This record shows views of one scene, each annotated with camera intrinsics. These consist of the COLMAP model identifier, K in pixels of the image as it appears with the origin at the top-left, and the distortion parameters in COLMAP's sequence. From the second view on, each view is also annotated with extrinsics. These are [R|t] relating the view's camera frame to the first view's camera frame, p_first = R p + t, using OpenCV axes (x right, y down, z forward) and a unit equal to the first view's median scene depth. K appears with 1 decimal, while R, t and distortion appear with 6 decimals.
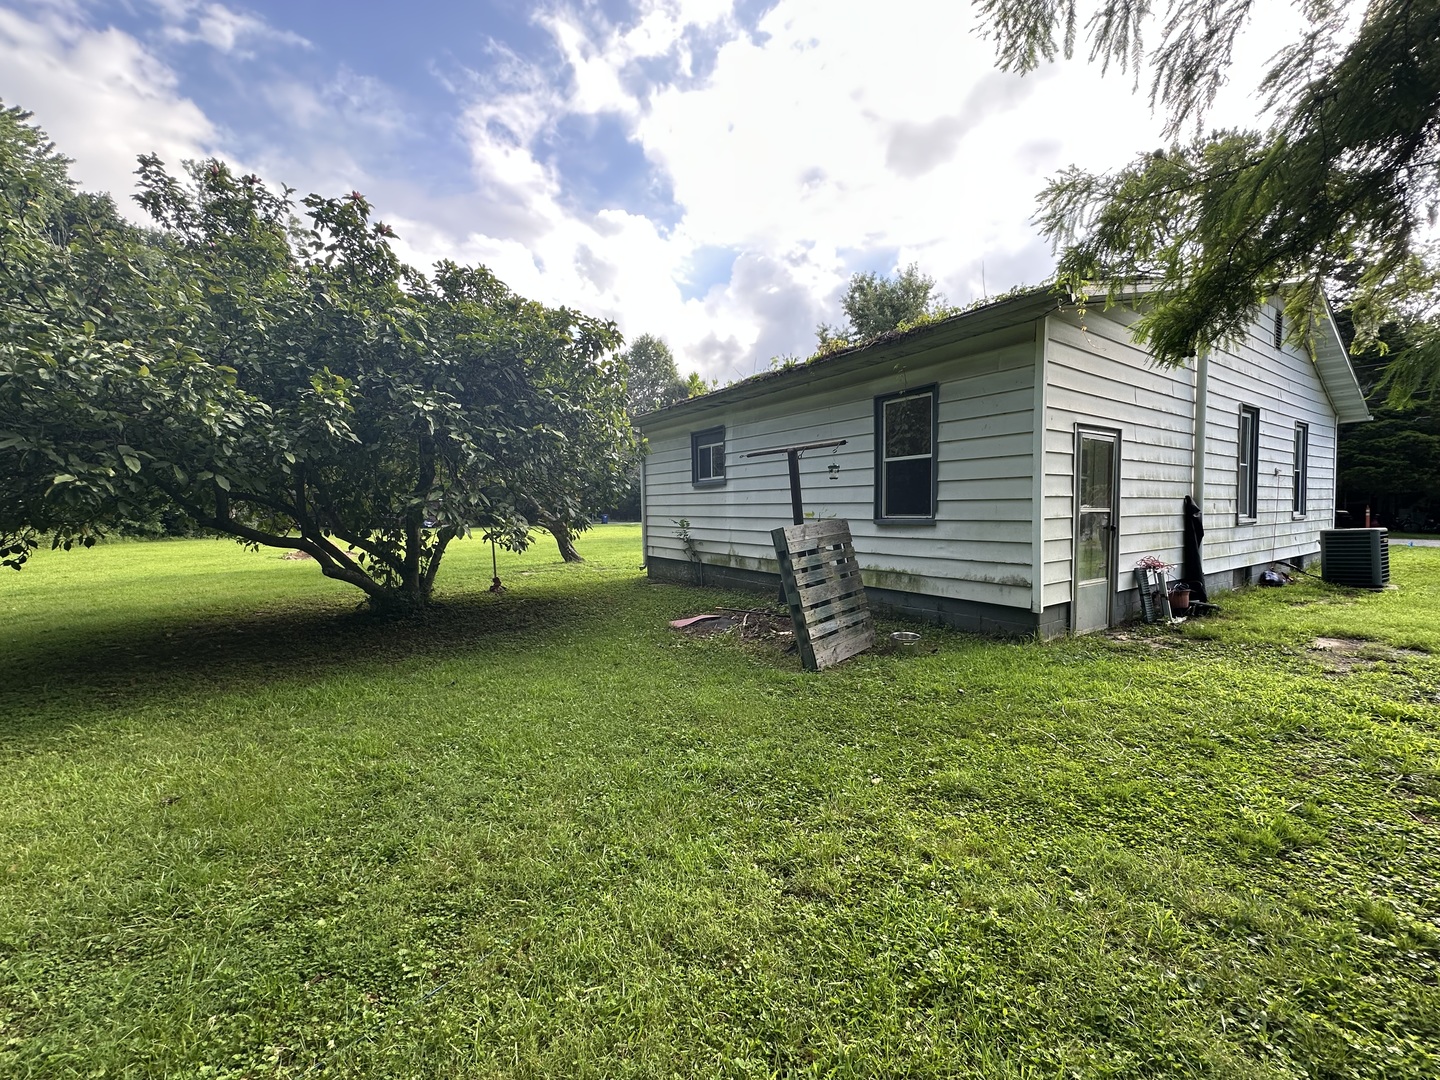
lens RADIAL K [[583.3, 0, 719.4], [0, 583.3, 539.3], [0, 0, 1]] dist [-0.001608, 0.000067]
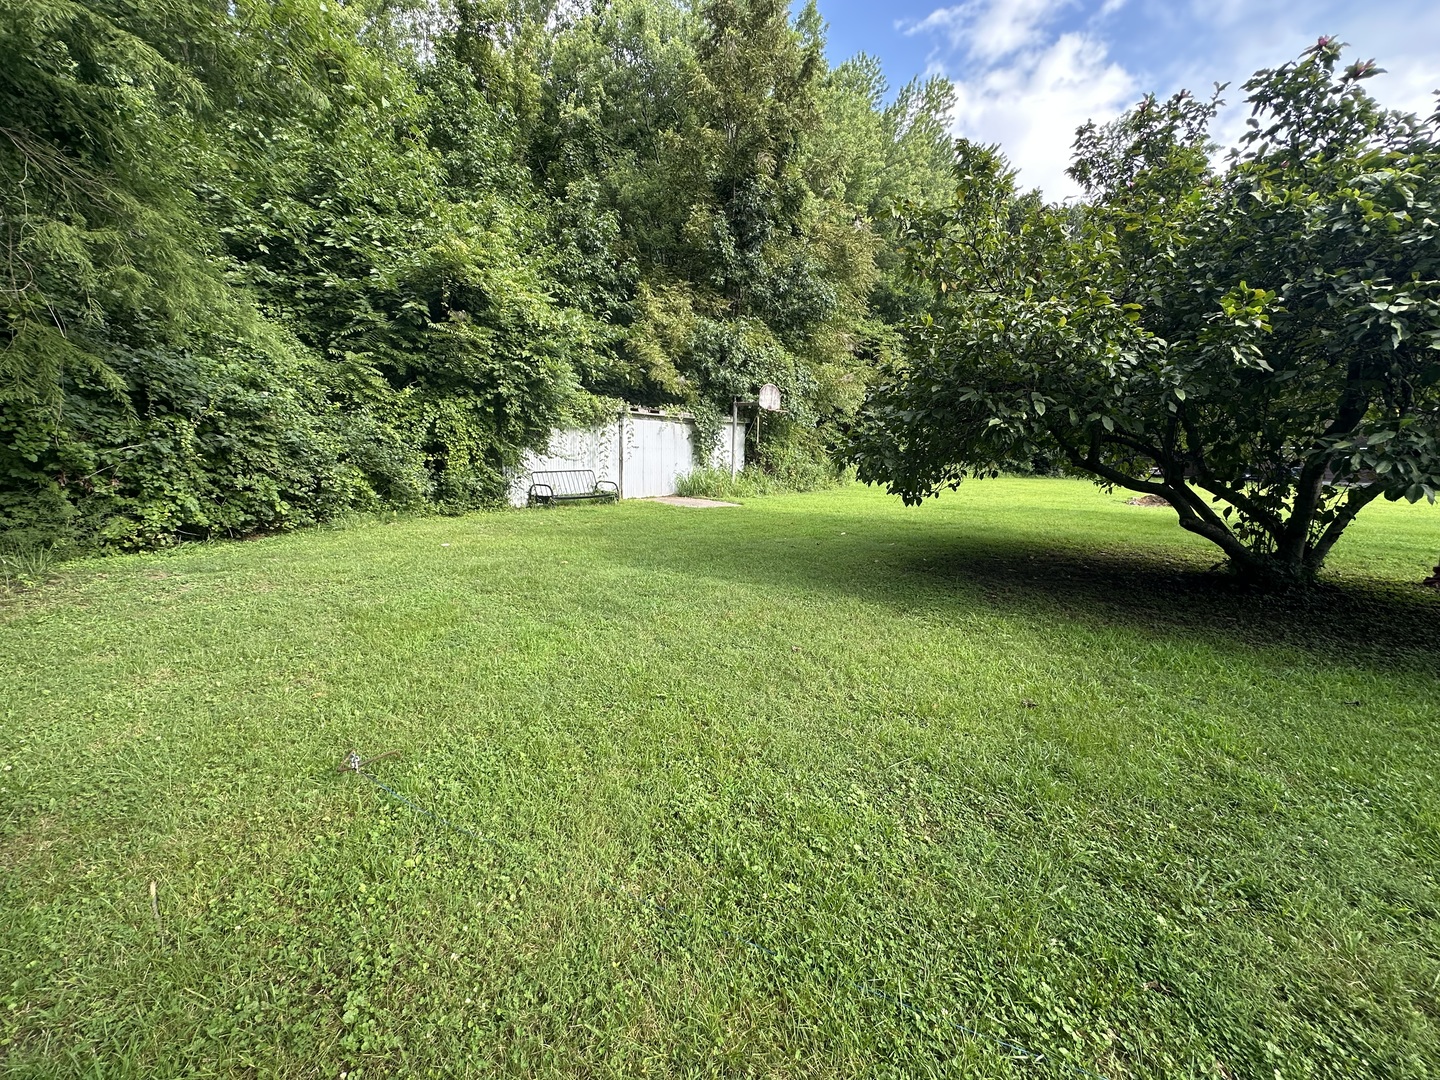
lens RADIAL K [[578.5, 0, 724.0], [0, 578.5, 540.7], [0, 0, 1]] dist [-0.004348, 0.000456]
pose [[0.319189, 0.167406, -0.932788, -0.069114], [-0.078586, 0.985560, 0.149986, 0.005263], [0.944427, 0.025430, 0.327736, 0.029156]]
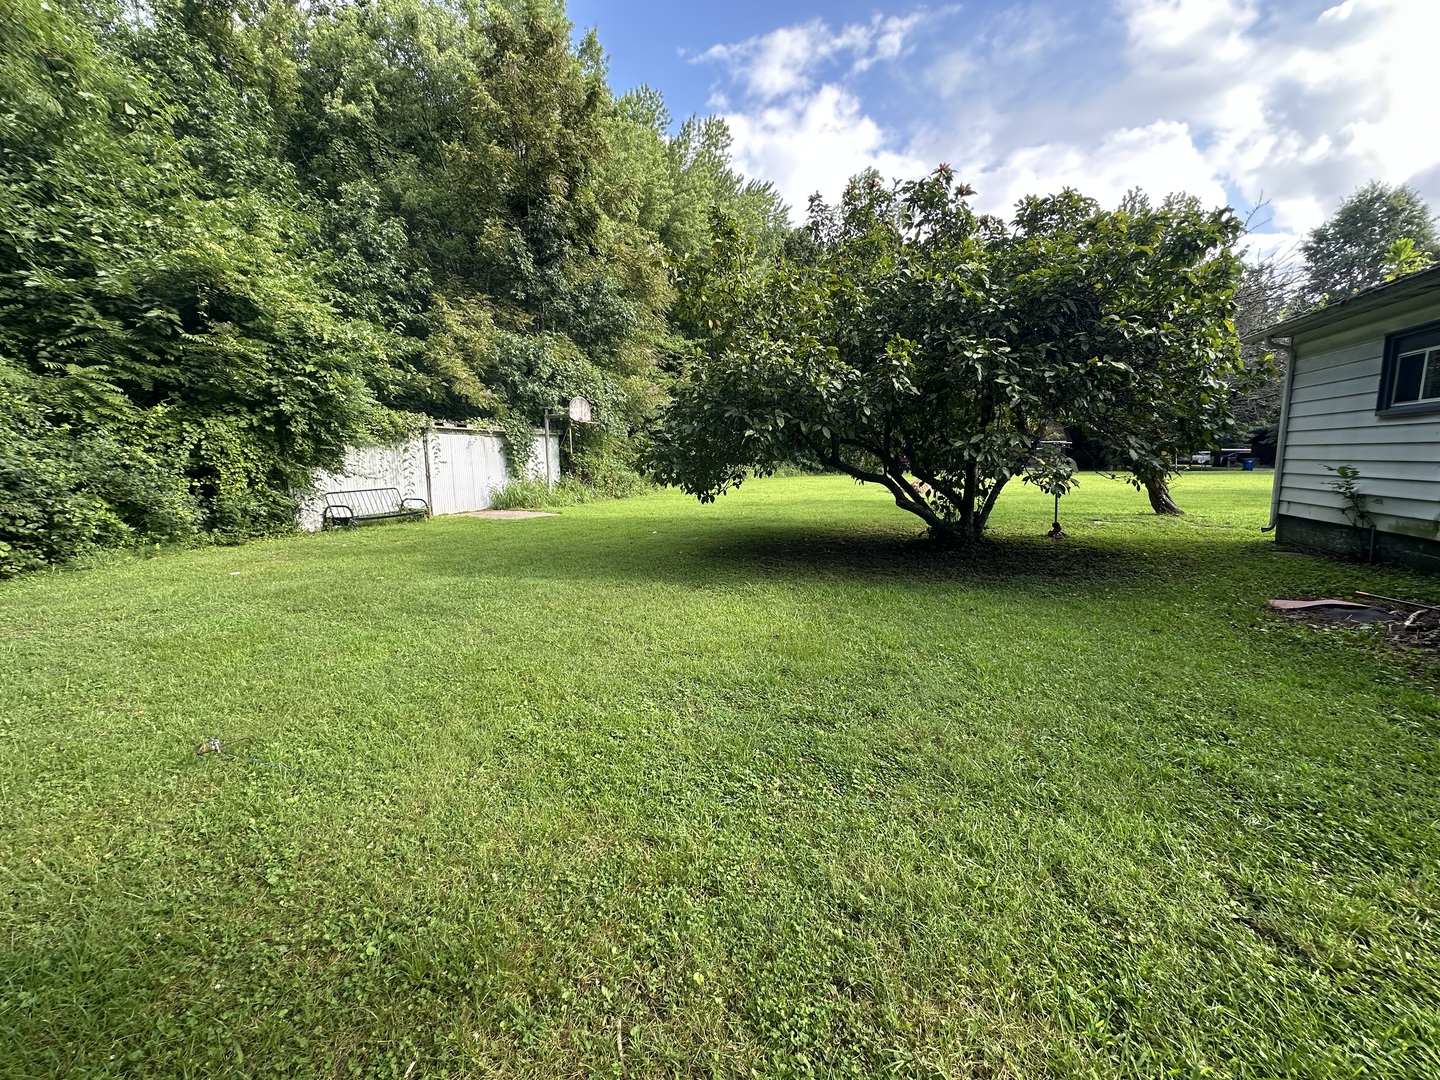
lens RADIAL K [[578.5, 0, 724.0], [0, 578.5, 540.7], [0, 0, 1]] dist [-0.004348, 0.000456]
pose [[0.588700, 0.119228, -0.799510, 0.111579], [-0.038109, 0.992057, 0.119881, 0.002912], [0.807453, -0.040105, 0.588567, -0.018050]]
